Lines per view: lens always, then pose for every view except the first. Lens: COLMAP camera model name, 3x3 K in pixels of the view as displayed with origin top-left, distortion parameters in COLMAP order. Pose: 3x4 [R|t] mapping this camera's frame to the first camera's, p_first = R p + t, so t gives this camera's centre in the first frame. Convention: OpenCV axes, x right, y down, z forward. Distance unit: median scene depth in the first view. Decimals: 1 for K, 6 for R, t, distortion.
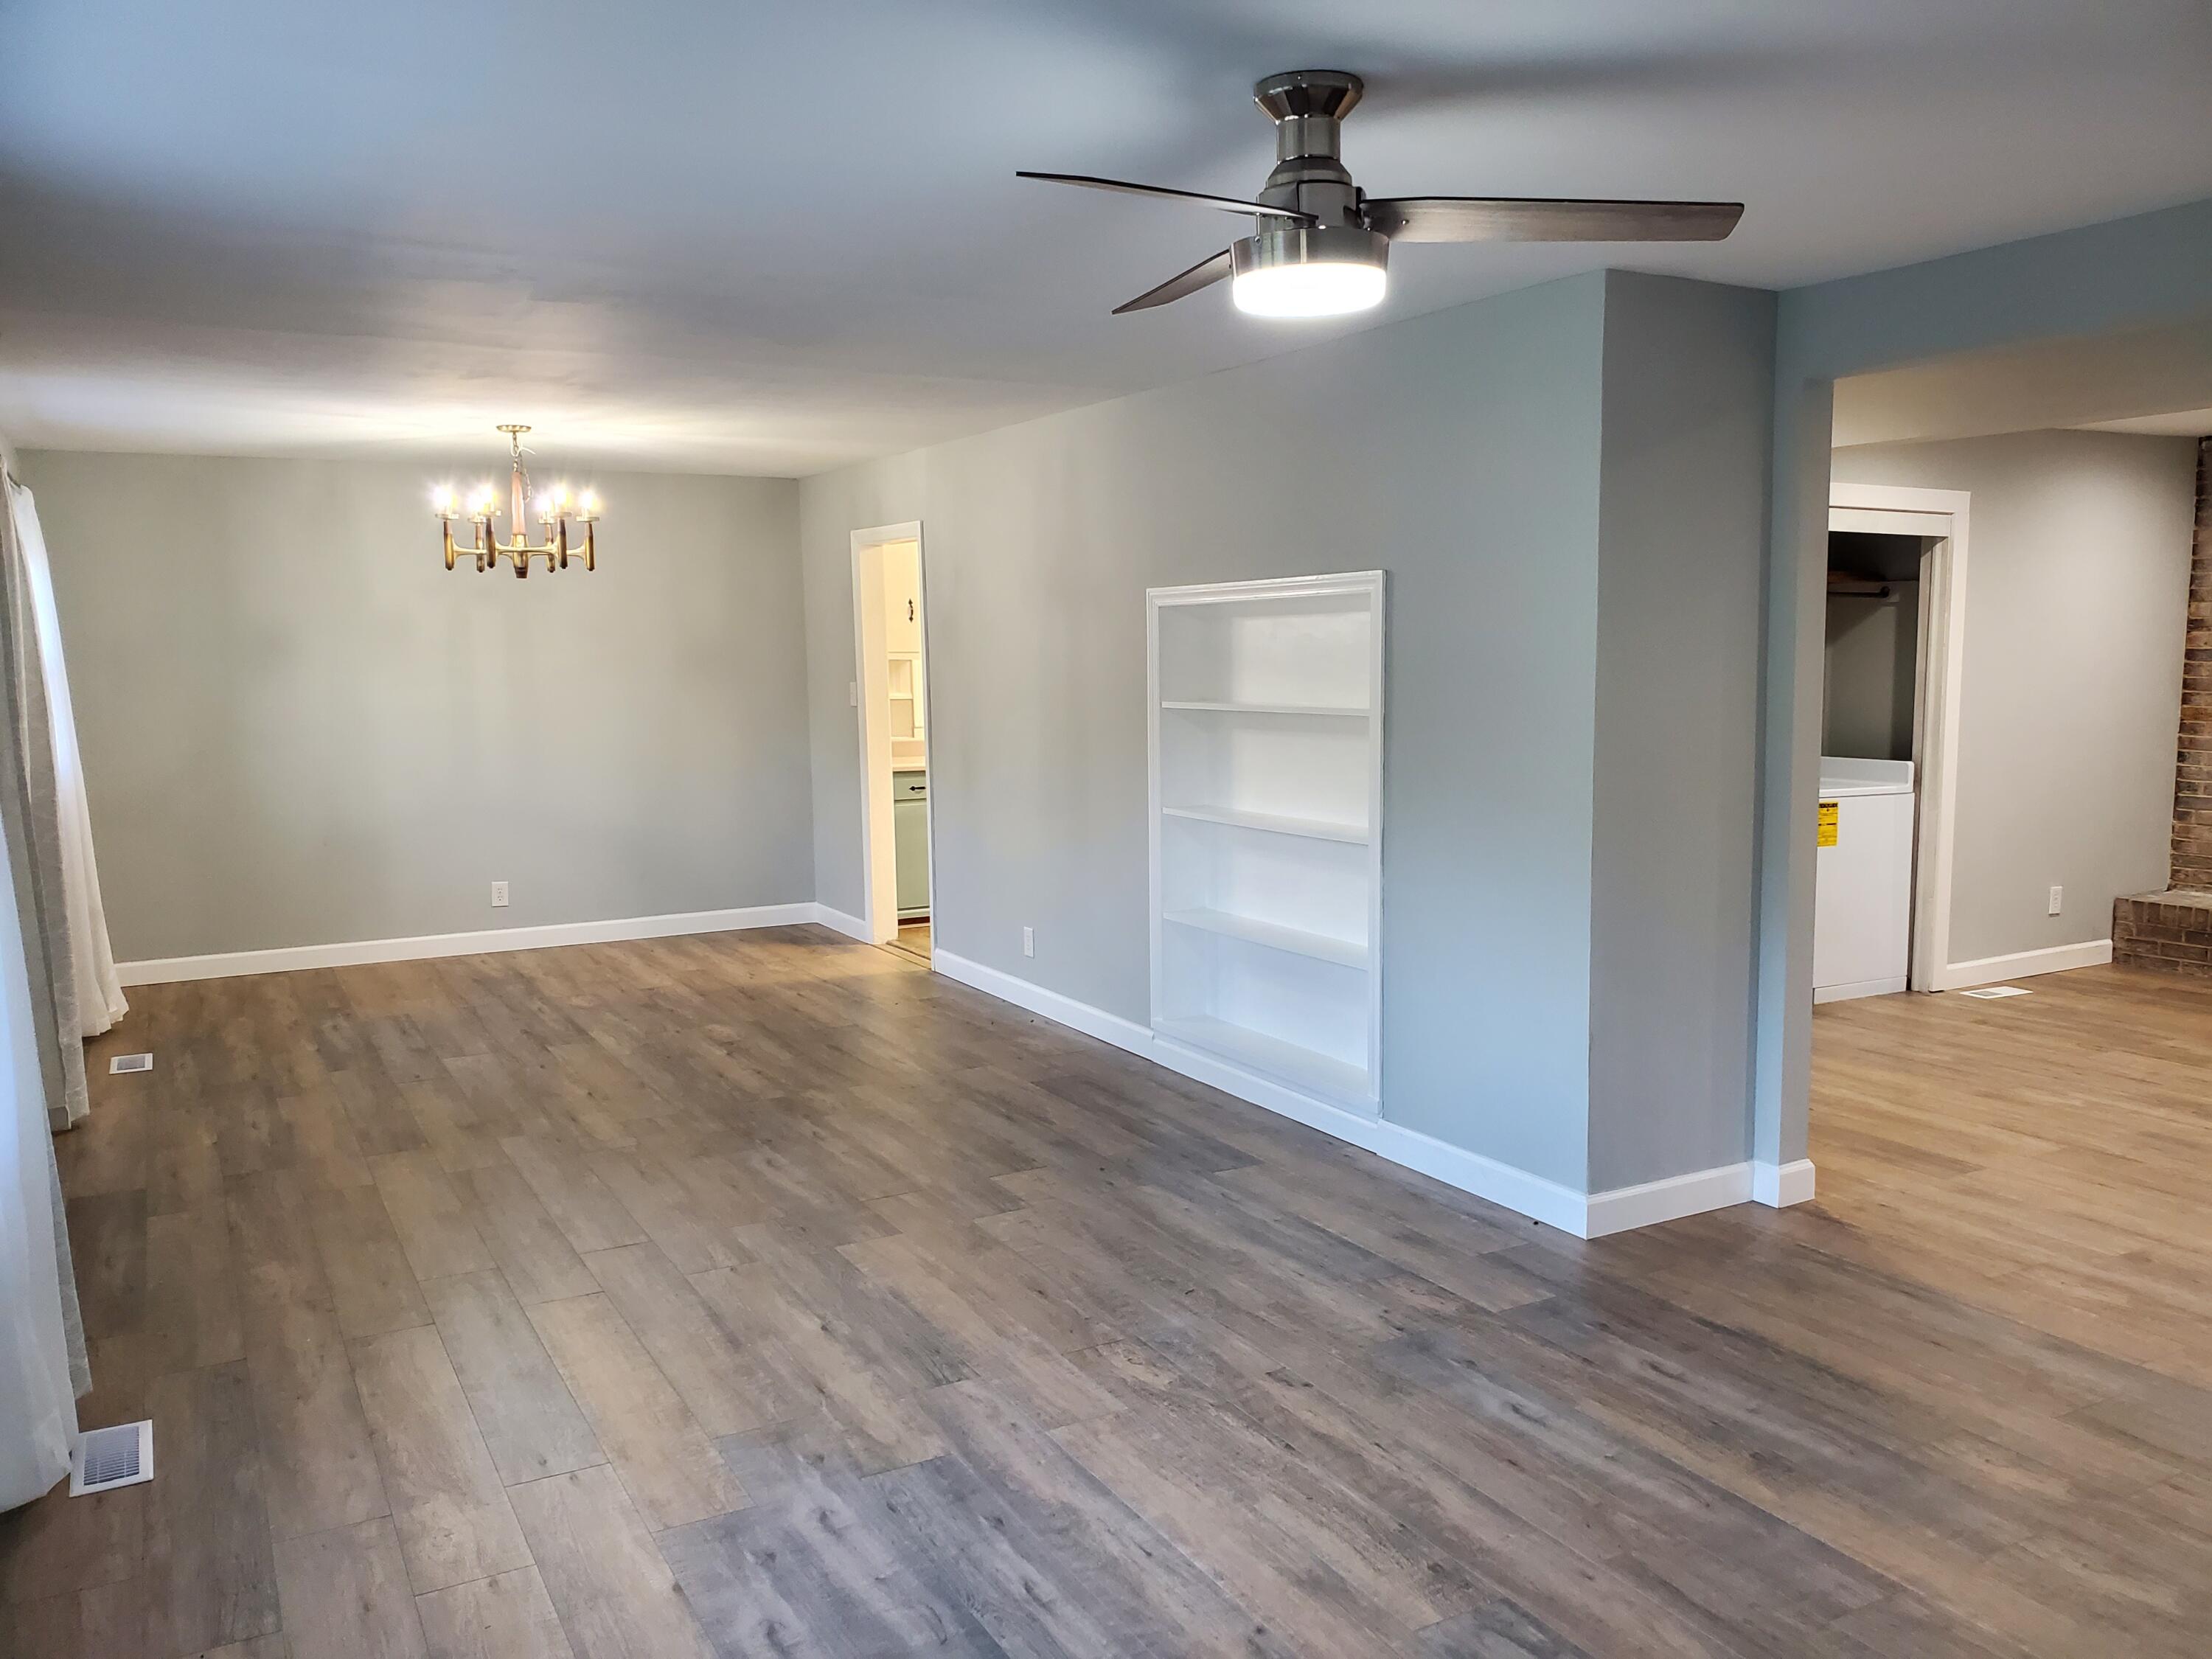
lens RADIAL K [[1719.0, 0, 1097.3], [0, 1719.0, 811.0], [0, 0, 1]] dist [0.046122, -0.007499]
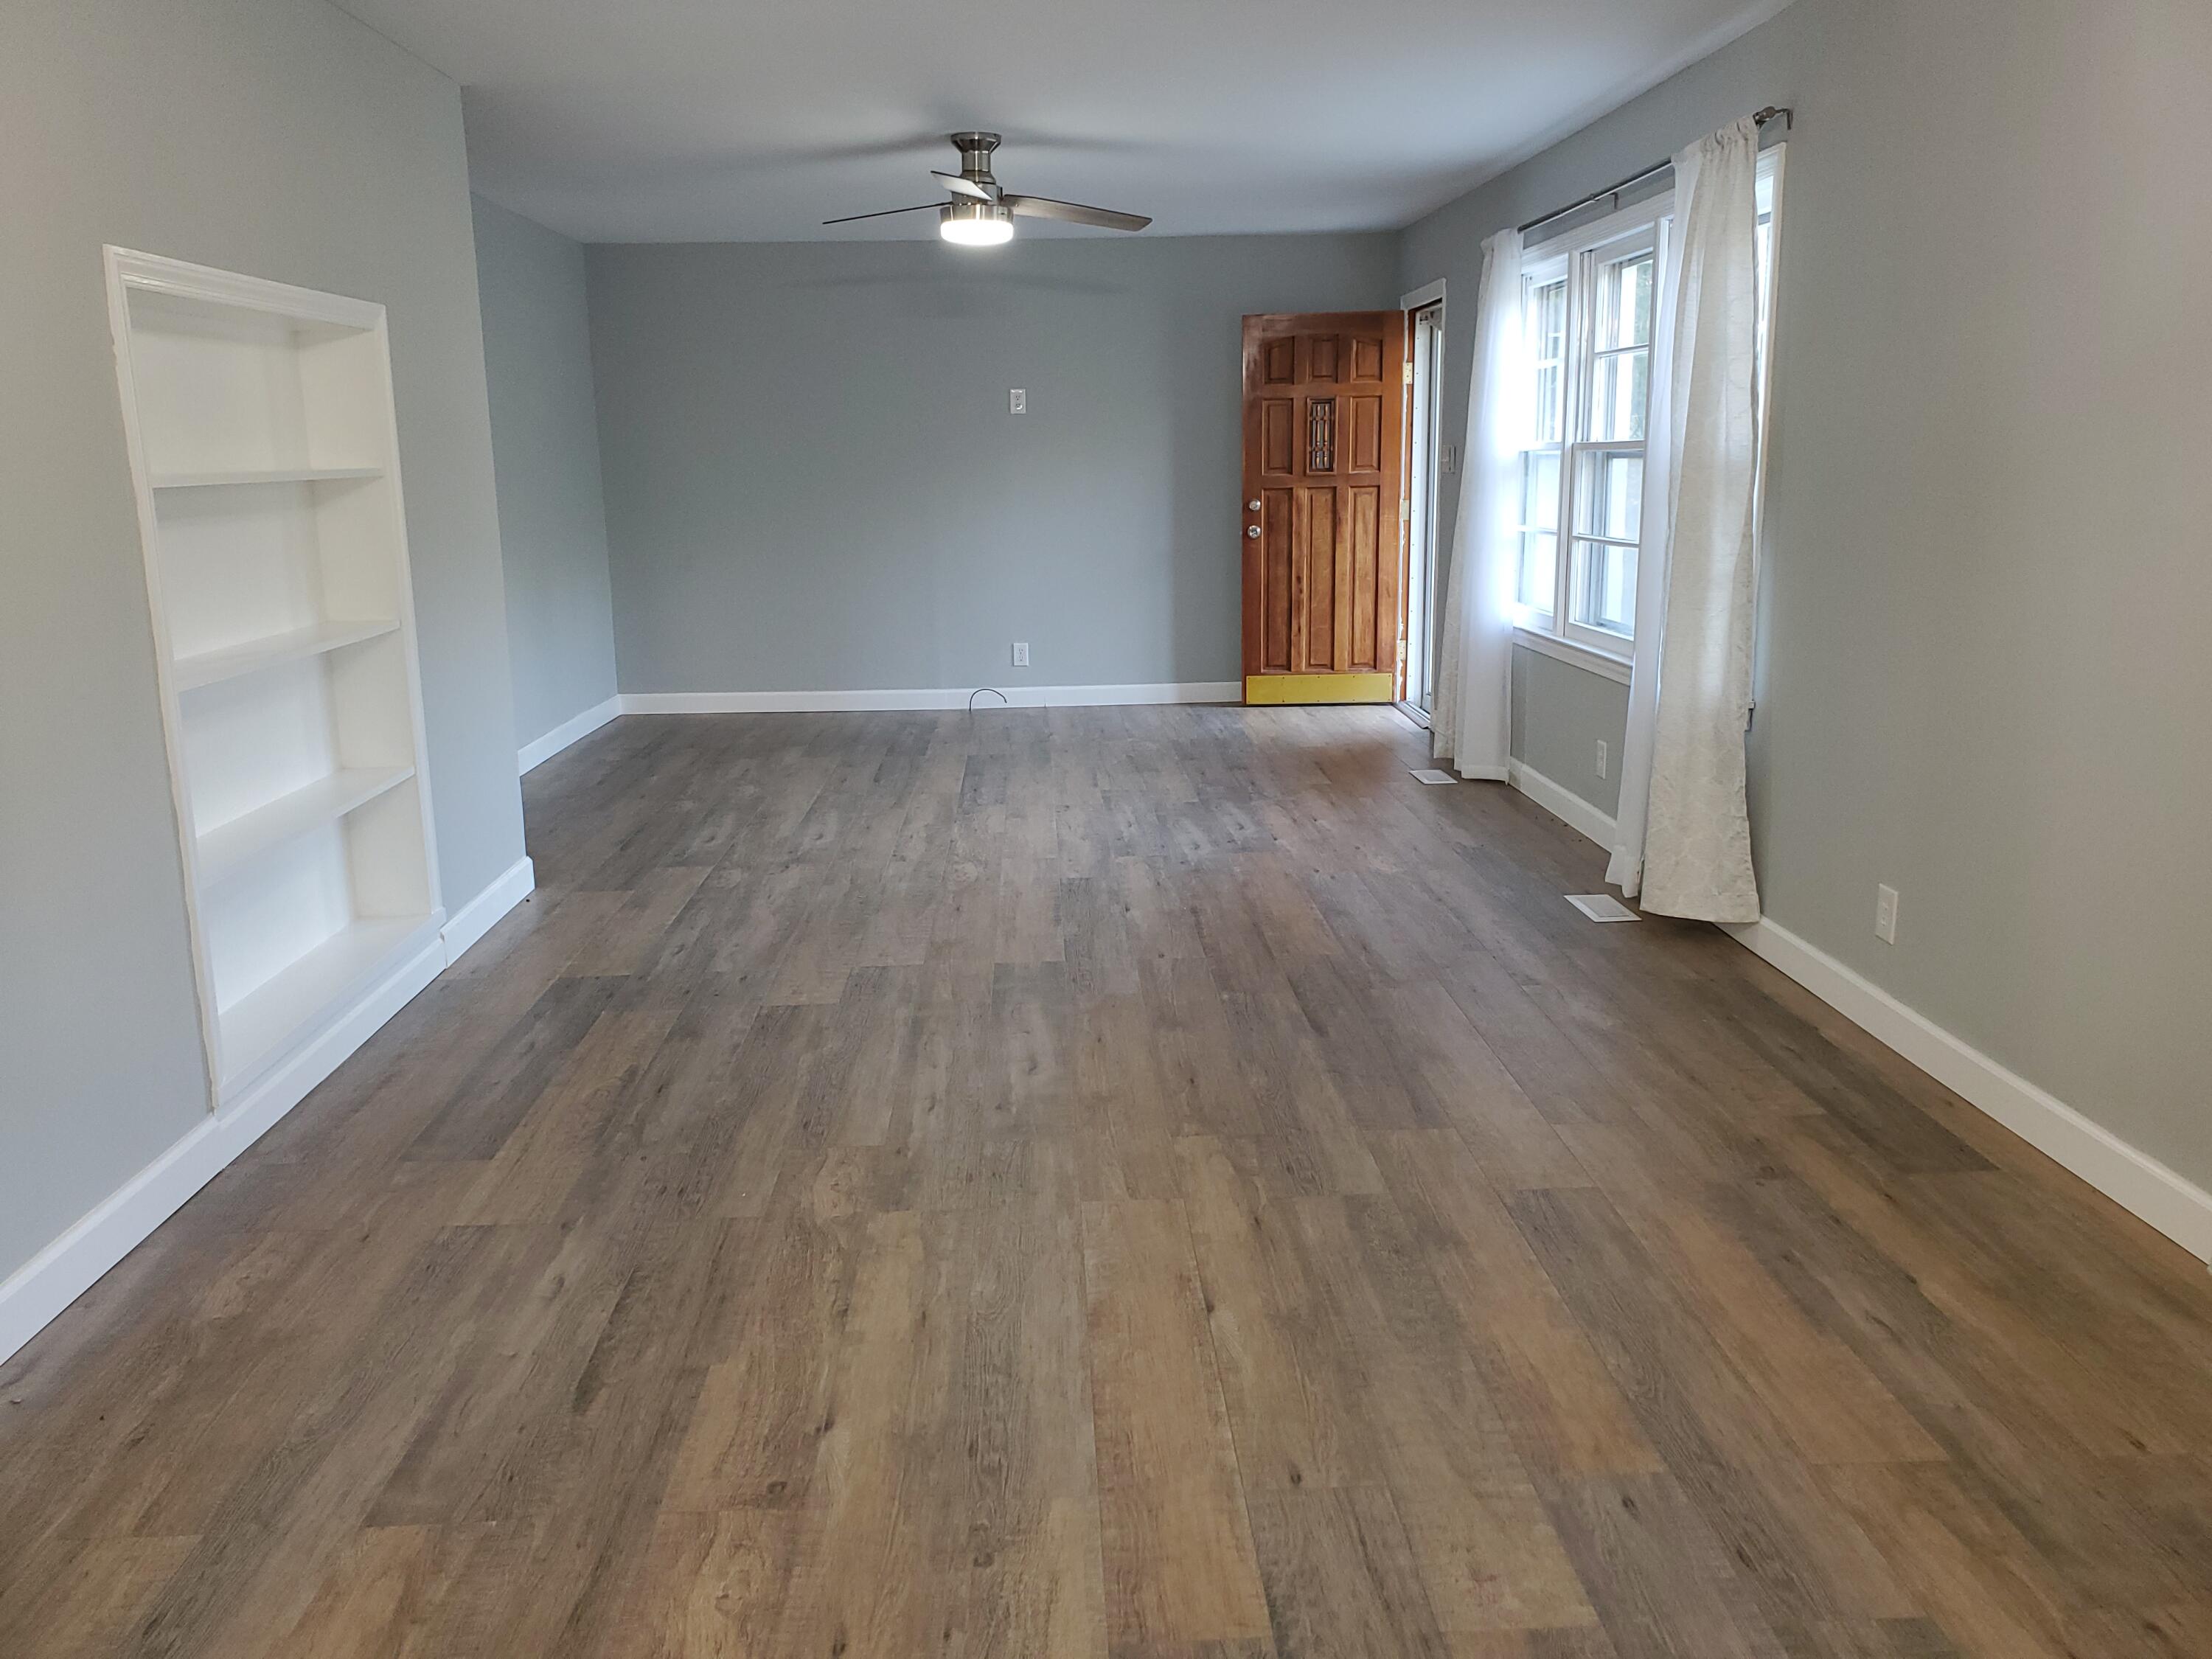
lens RADIAL K [[1719.0, 0, 1090.8], [0, 1719.0, 842.6], [0, 0, 1]] dist [0.046122, -0.007499]
pose [[-0.893461, -0.070007, 0.443650, -0.441233], [0.077056, 0.949239, 0.304970, -0.094905], [-0.442480, 0.306665, -0.842714, 1.304890]]
